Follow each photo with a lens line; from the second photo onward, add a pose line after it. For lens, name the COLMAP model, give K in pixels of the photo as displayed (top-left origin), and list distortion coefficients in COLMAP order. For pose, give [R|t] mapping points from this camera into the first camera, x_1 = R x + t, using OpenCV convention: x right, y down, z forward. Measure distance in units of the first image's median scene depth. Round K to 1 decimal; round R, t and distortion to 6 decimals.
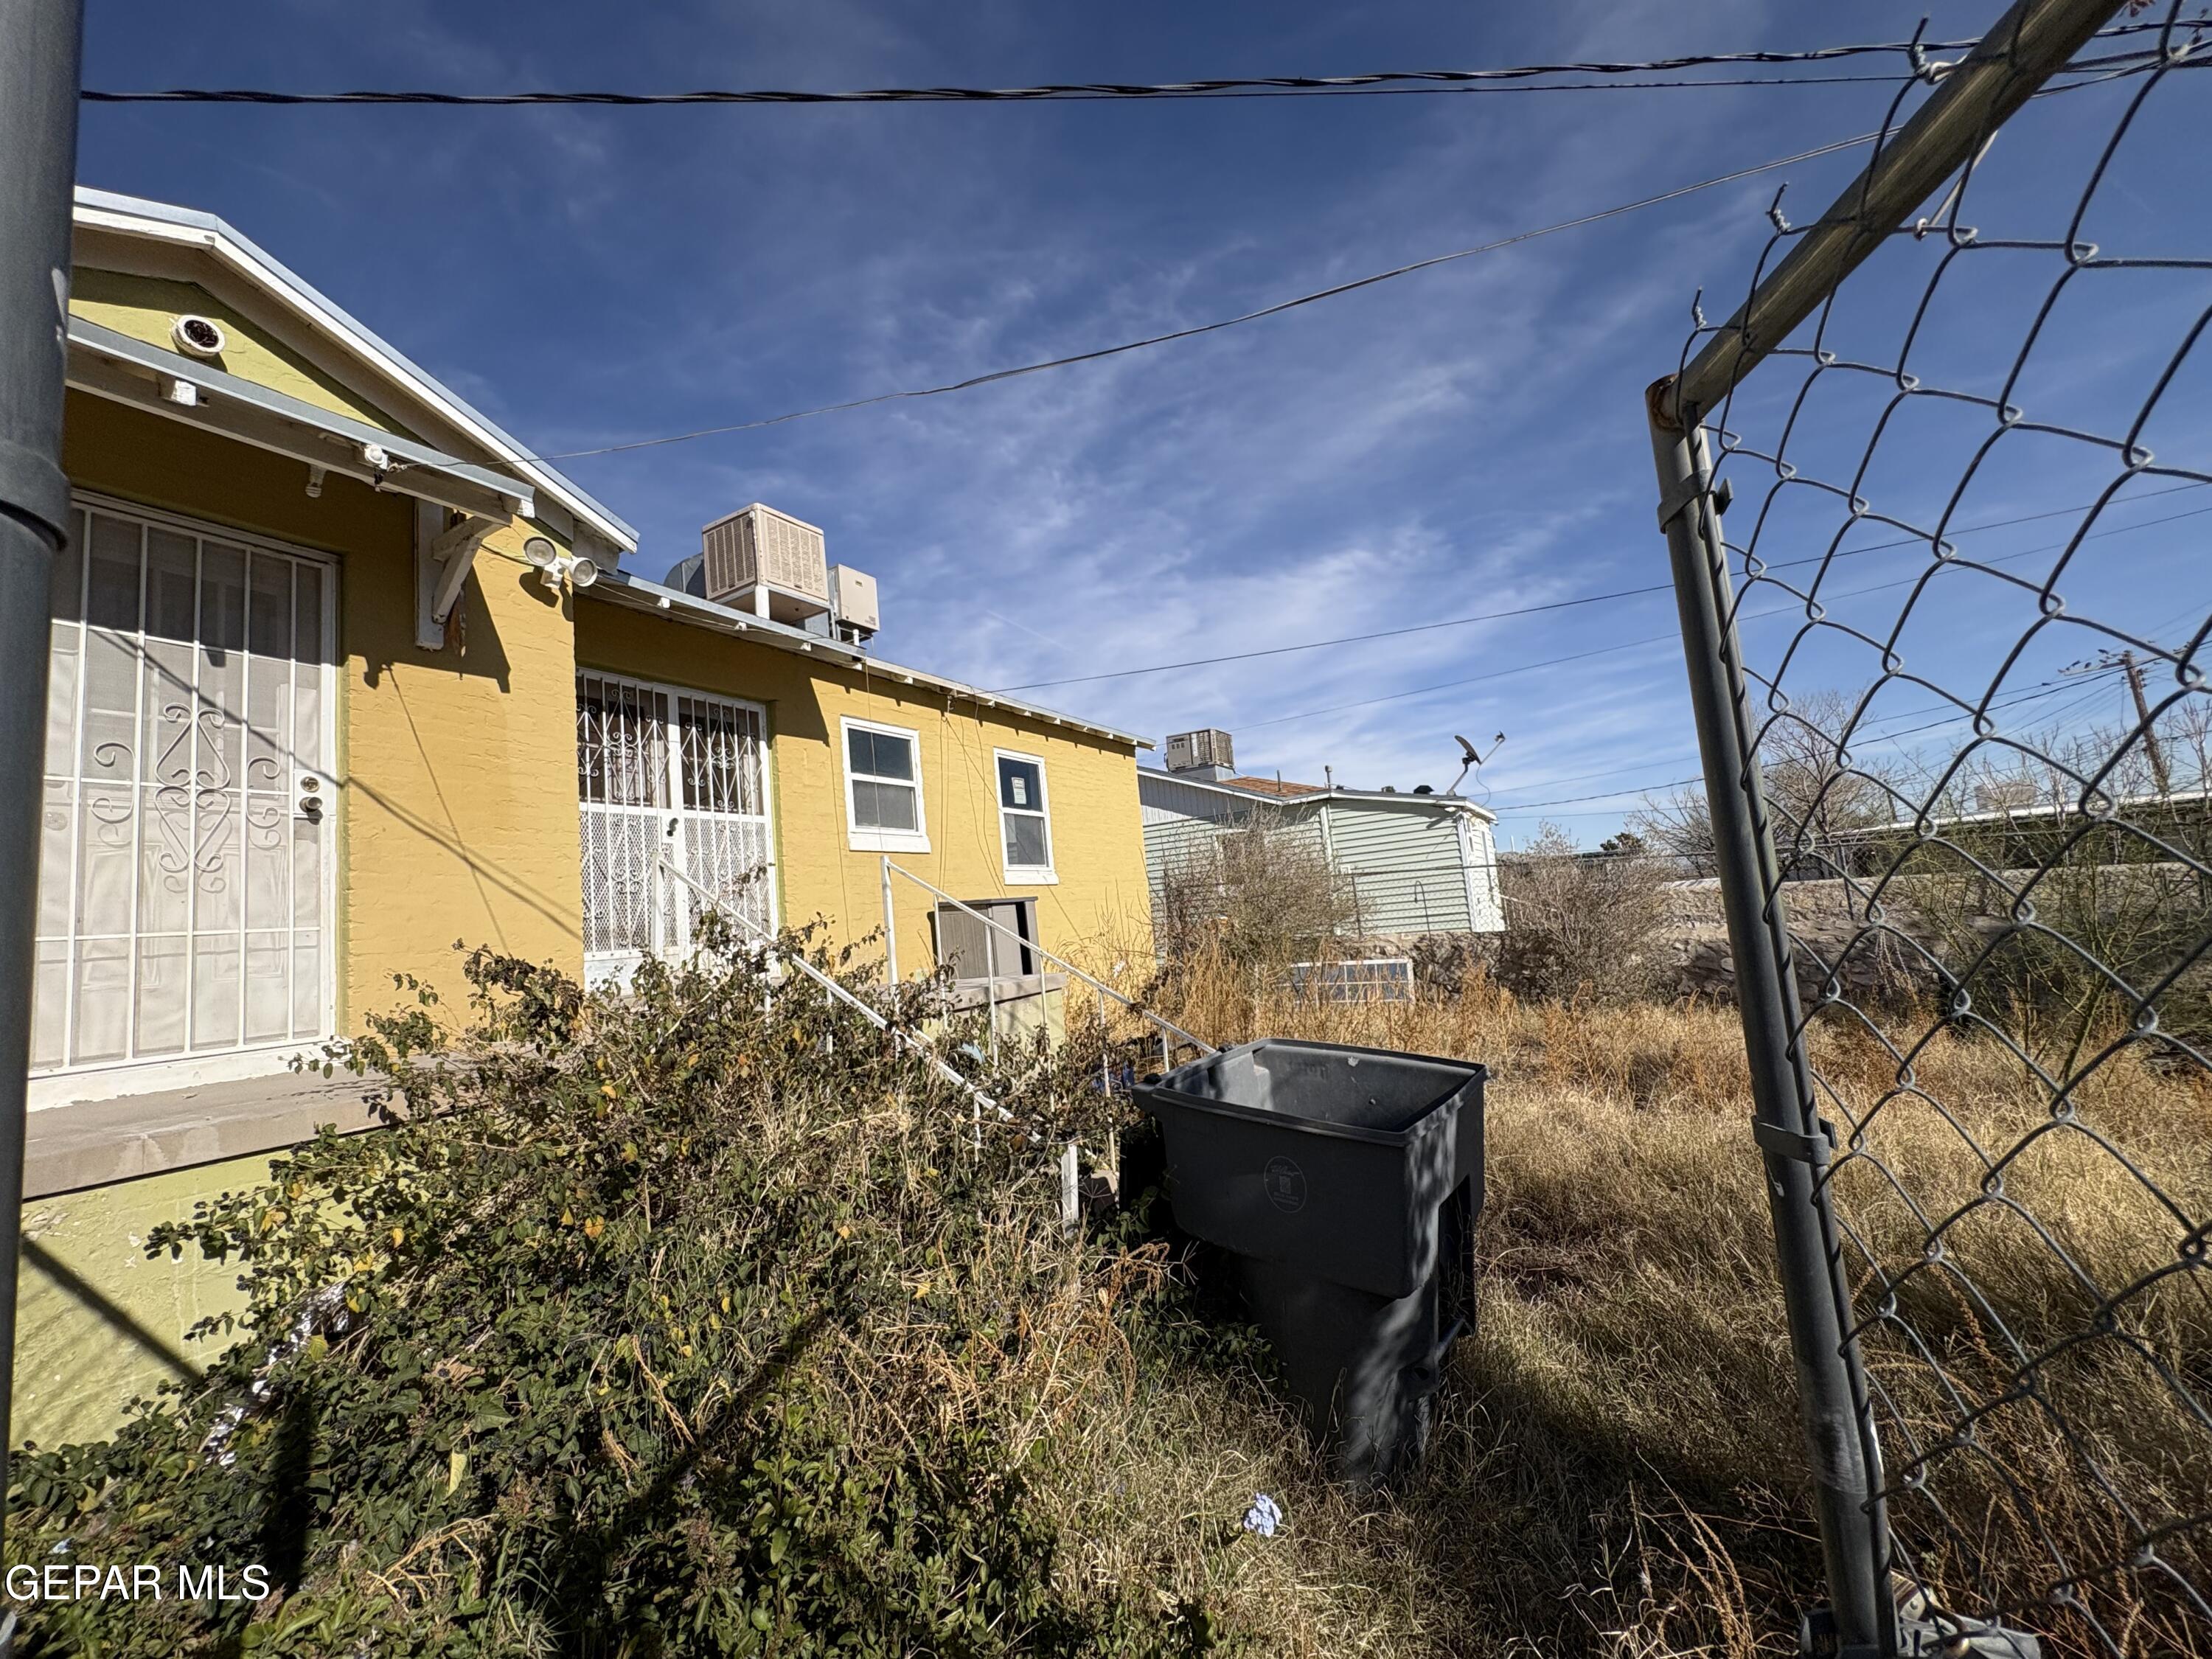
lens RADIAL K [[888.4, 0, 1106.0], [0, 888.4, 829.5], [0, 0, 1]] dist [0.000598, -0.000098]
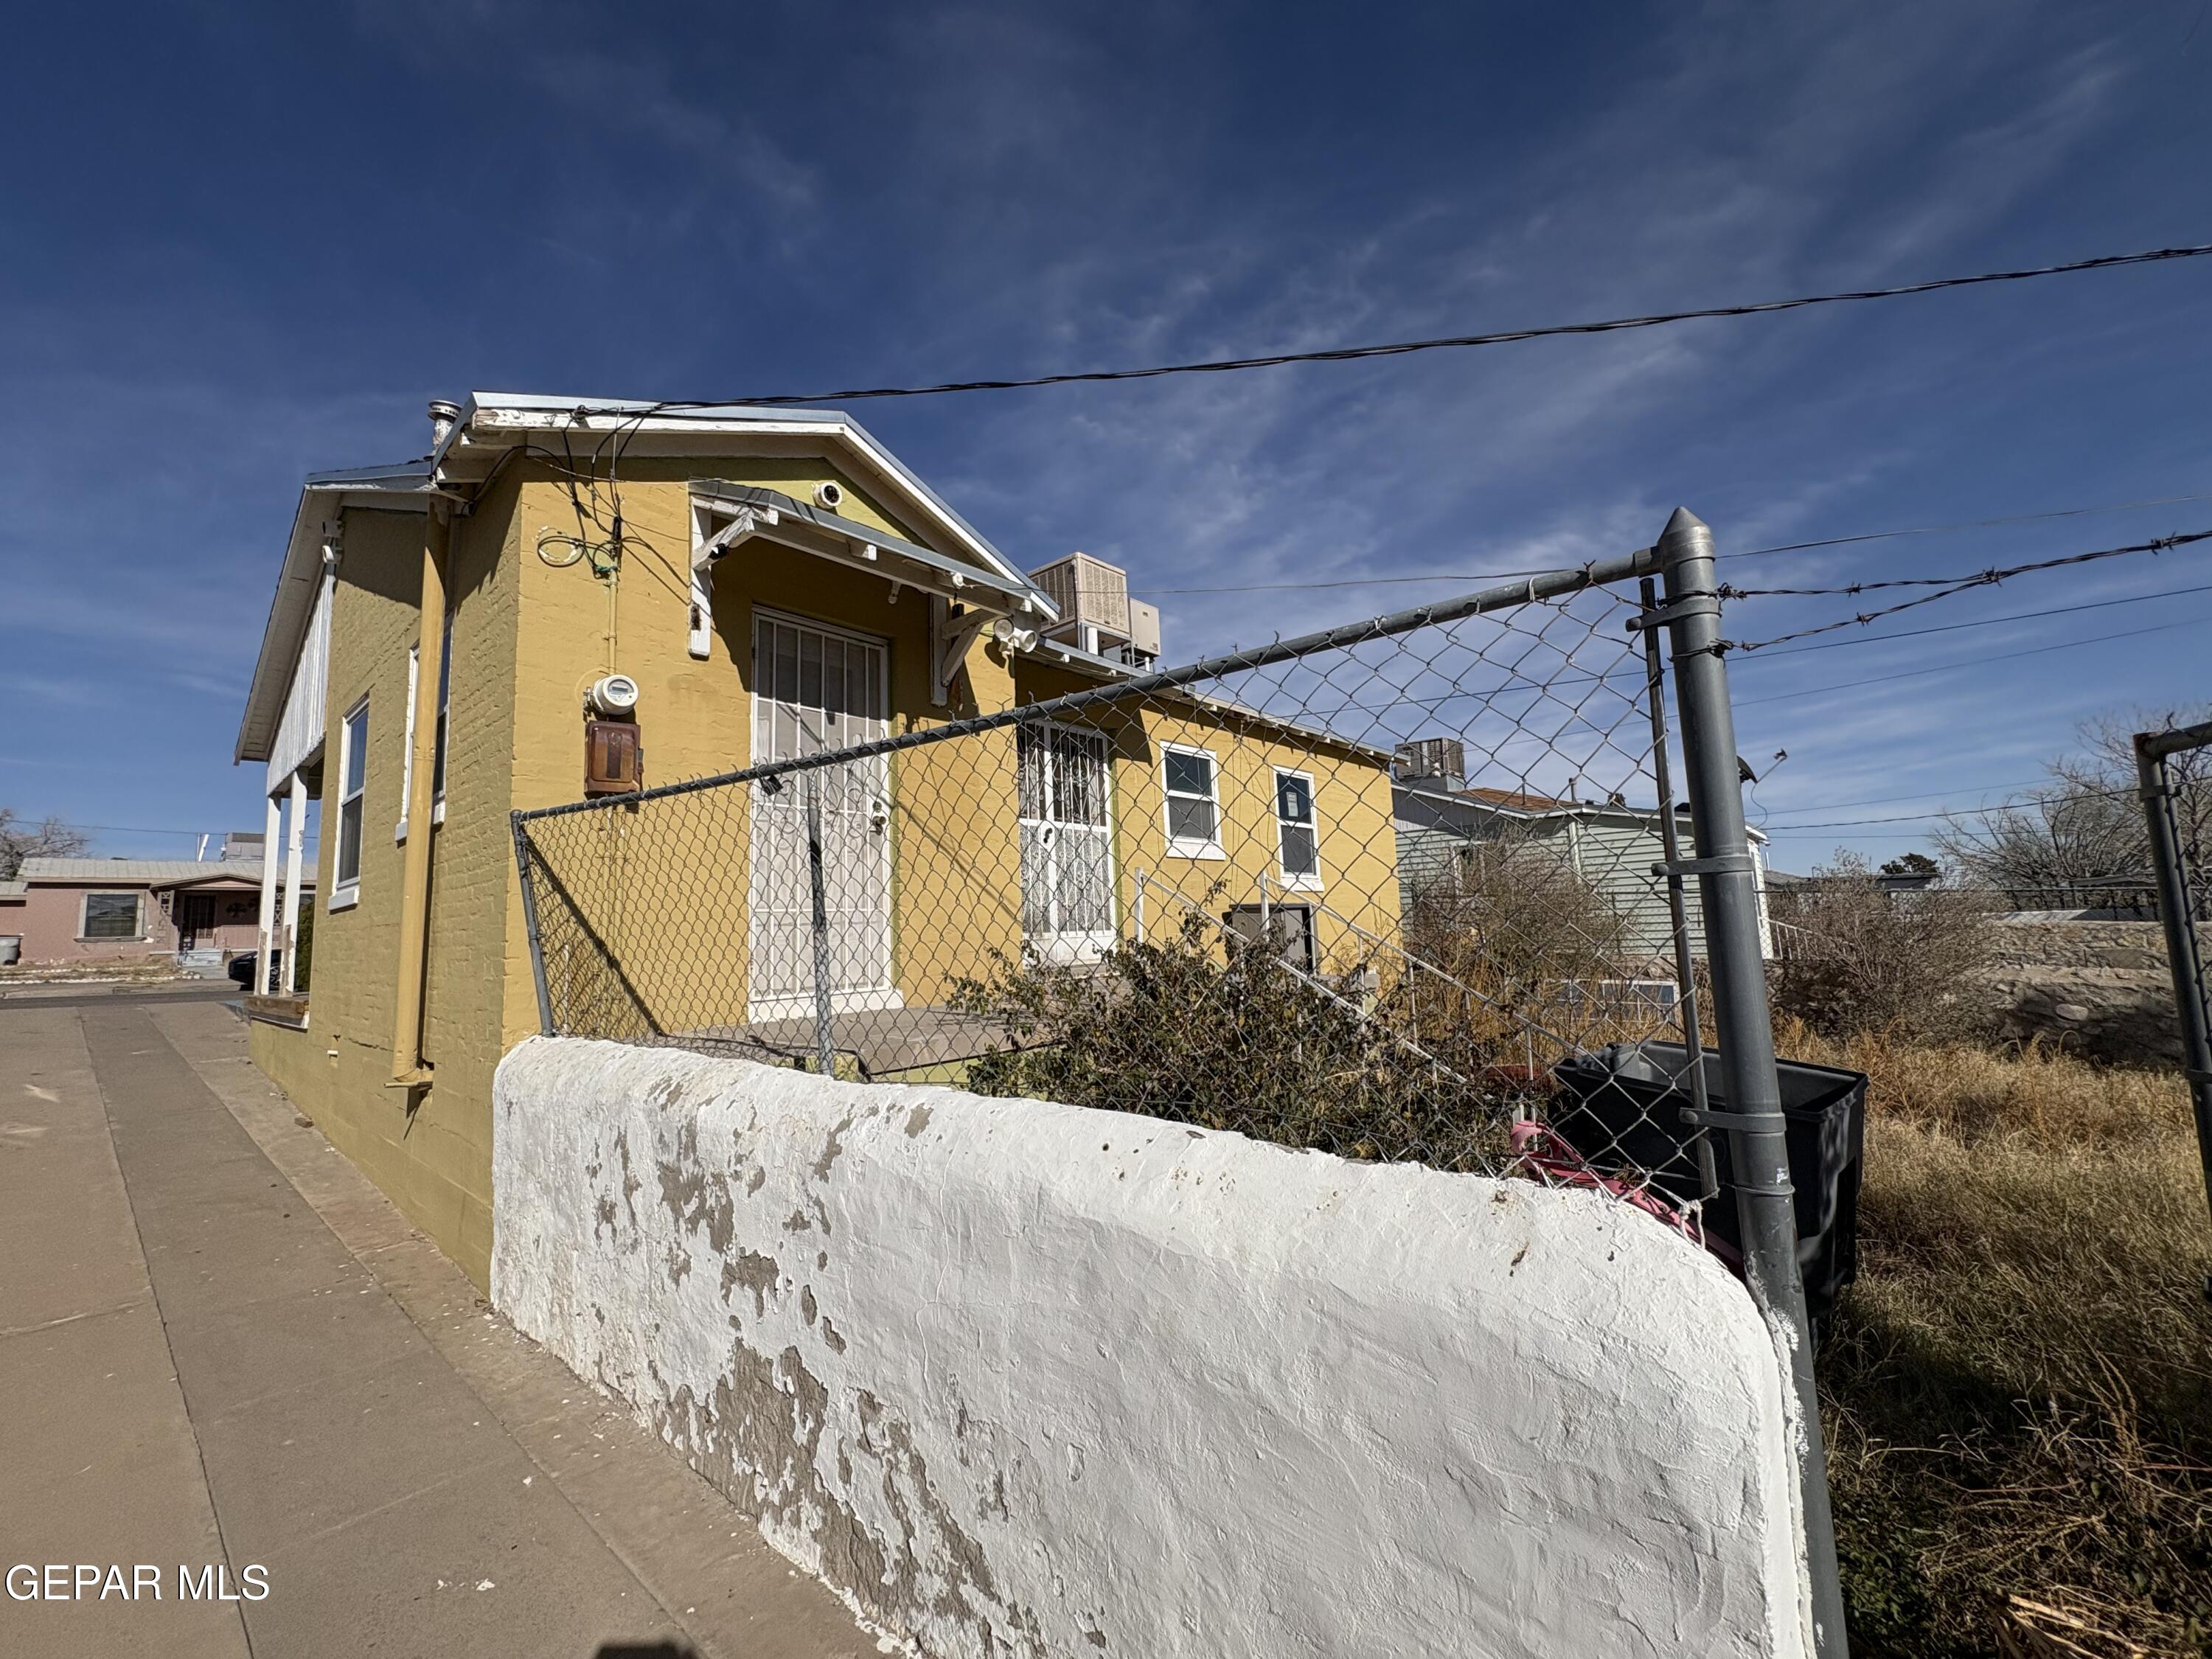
lens RADIAL K [[888.4, 0, 1106.0], [0, 888.4, 829.5], [0, 0, 1]] dist [0.000598, -0.000098]
pose [[0.978398, 0.031831, -0.204264, -0.127580], [-0.030899, 0.999492, 0.007751, -0.018490], [0.204407, -0.001272, 0.978885, -0.149514]]
